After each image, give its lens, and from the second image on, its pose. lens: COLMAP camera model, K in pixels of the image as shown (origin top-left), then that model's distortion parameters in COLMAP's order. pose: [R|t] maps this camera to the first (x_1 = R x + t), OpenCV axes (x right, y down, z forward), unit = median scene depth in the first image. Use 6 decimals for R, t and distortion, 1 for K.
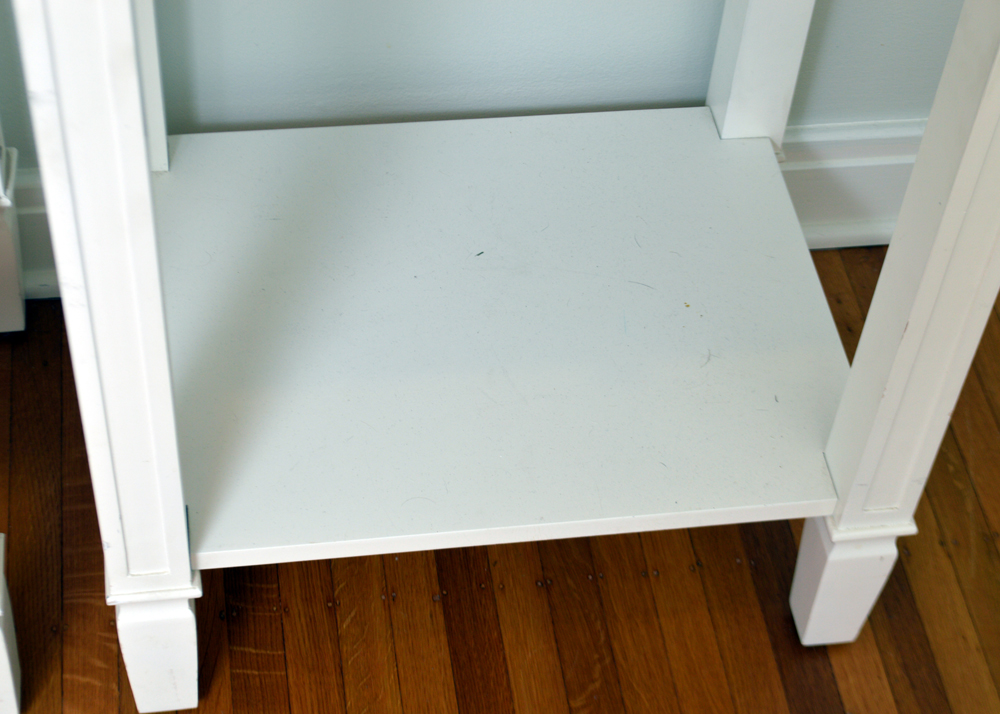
lens RADIAL K [[1891.2, 0, 500.0], [0, 1891.2, 357.0], [0, 0, 1]] dist [-0.011189, -0.118395]
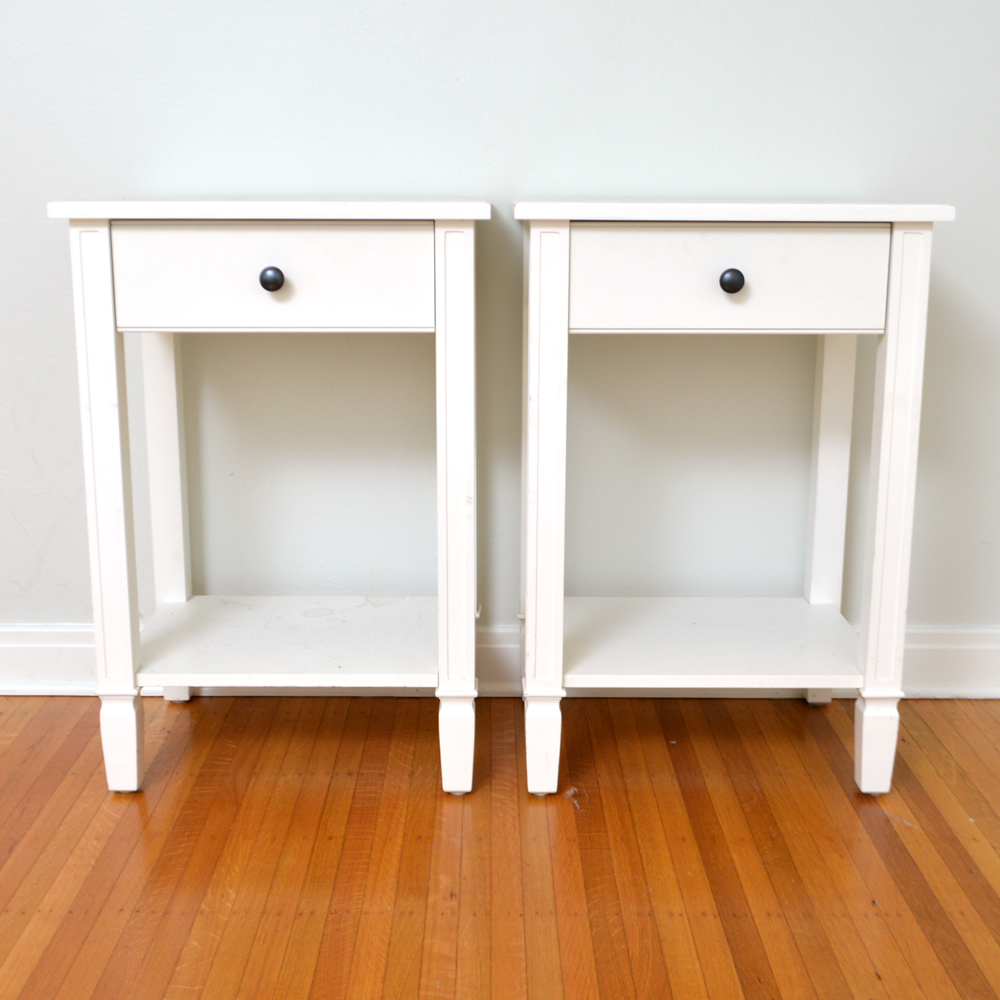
lens RADIAL K [[1453.4, 0, 500.0], [0, 1453.4, 500.0], [0, 0, 1]] dist [-0.015983, 0.012539]
pose [[0.988165, -0.024864, -0.151366, 0.024672], [-0.070574, 0.802442, -0.592541, 0.828833], [0.136195, 0.596211, 0.791191, -0.423066]]
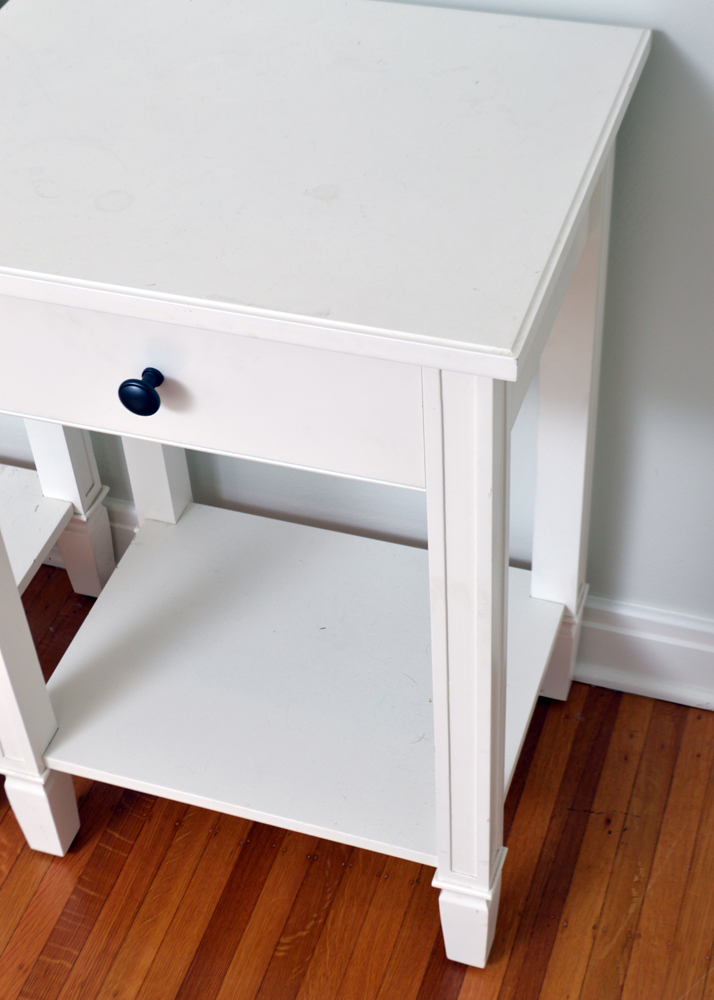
lens RADIAL K [[1590.0, 0, 357.0], [0, 1590.0, 500.0], [0, 0, 1]] dist [-0.011244, -0.034956]
pose [[0.884258, 0.235614, -0.403204, 0.496575], [-0.271977, 0.961685, -0.034502, -0.116202], [0.379626, 0.140171, 0.914460, -0.153622]]
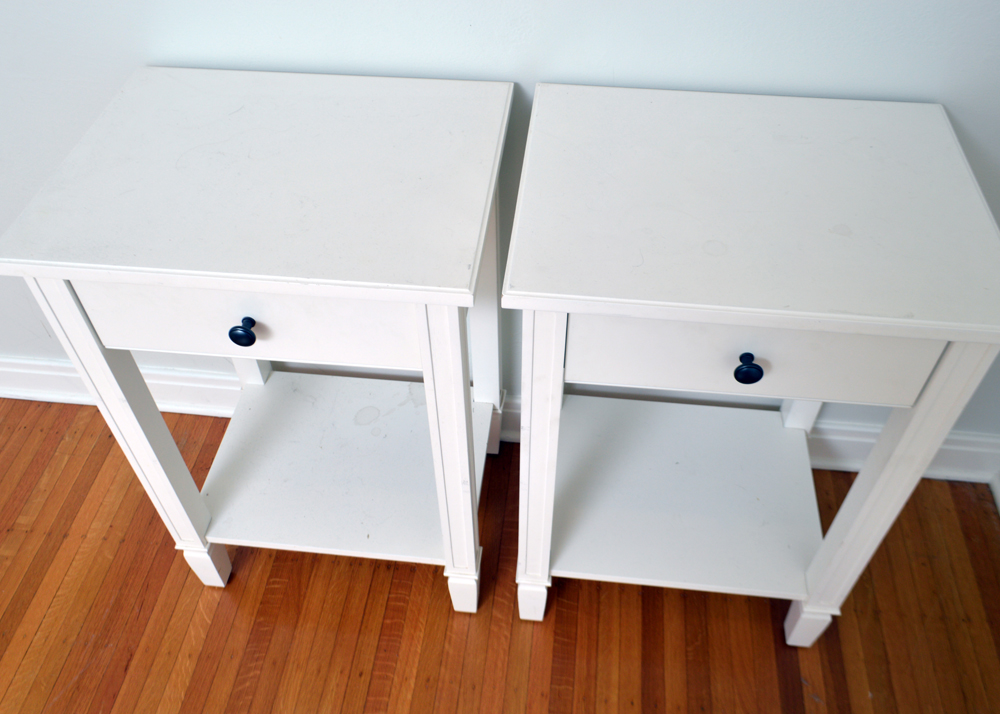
lens RADIAL K [[838.7, 0, 500.0], [0, 838.7, 357.0], [0, 0, 1]] dist [-0.013574, 0.000328]
pose [[0.963482, 0.141793, -0.227150, -0.004338], [-0.151163, 0.988210, -0.024305, -0.131938], [0.221026, 0.057754, 0.973556, -0.155464]]
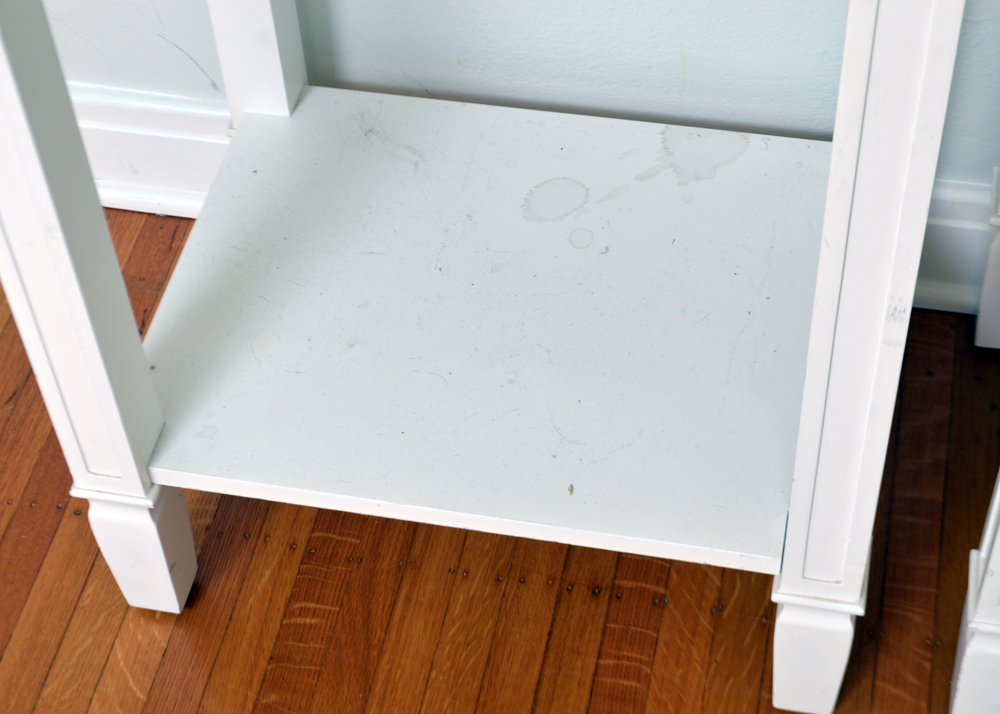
lens RADIAL K [[1893.2, 0, 500.0], [0, 1893.2, 357.0], [0, 0, 1]] dist [-0.016922, 0.035638]
pose [[0.932136, 0.197519, -0.303495, -0.141388], [-0.198027, 0.979755, 0.029433, 0.008889], [0.303164, 0.032665, 0.952378, -0.025445]]
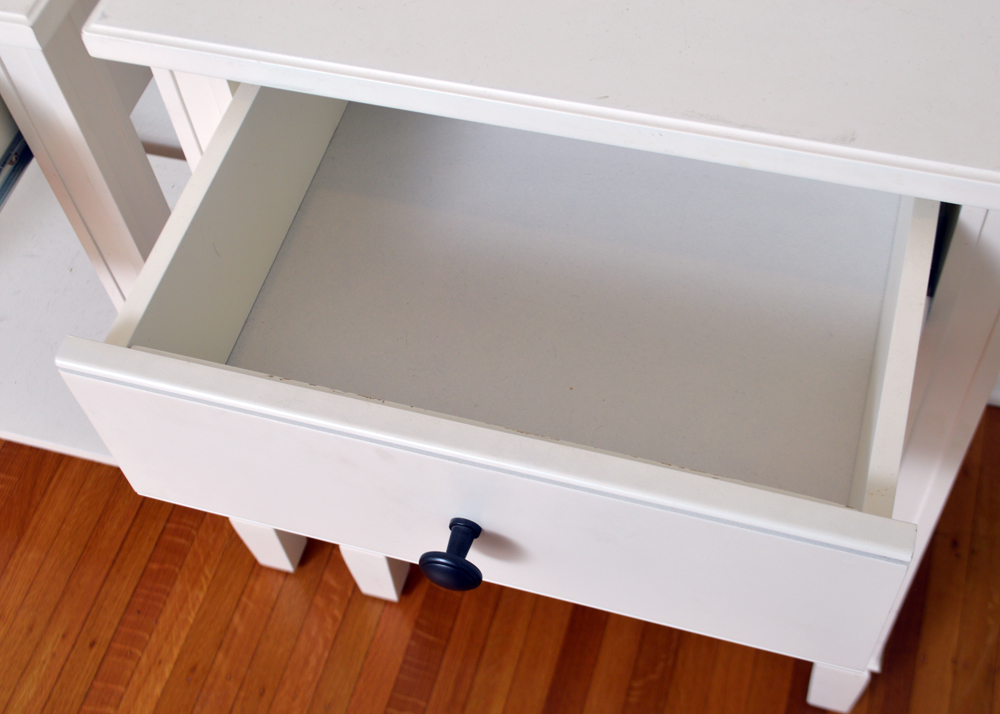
lens RADIAL K [[1356.1, 0, 500.0], [0, 1356.1, 357.0], [0, 0, 1]] dist [-0.020825, -0.006168]
pose [[0.895578, 0.282523, -0.343688, 0.226636], [-0.234865, 0.956308, 0.174109, -0.206114], [0.377861, -0.075208, 0.922803, 0.026361]]
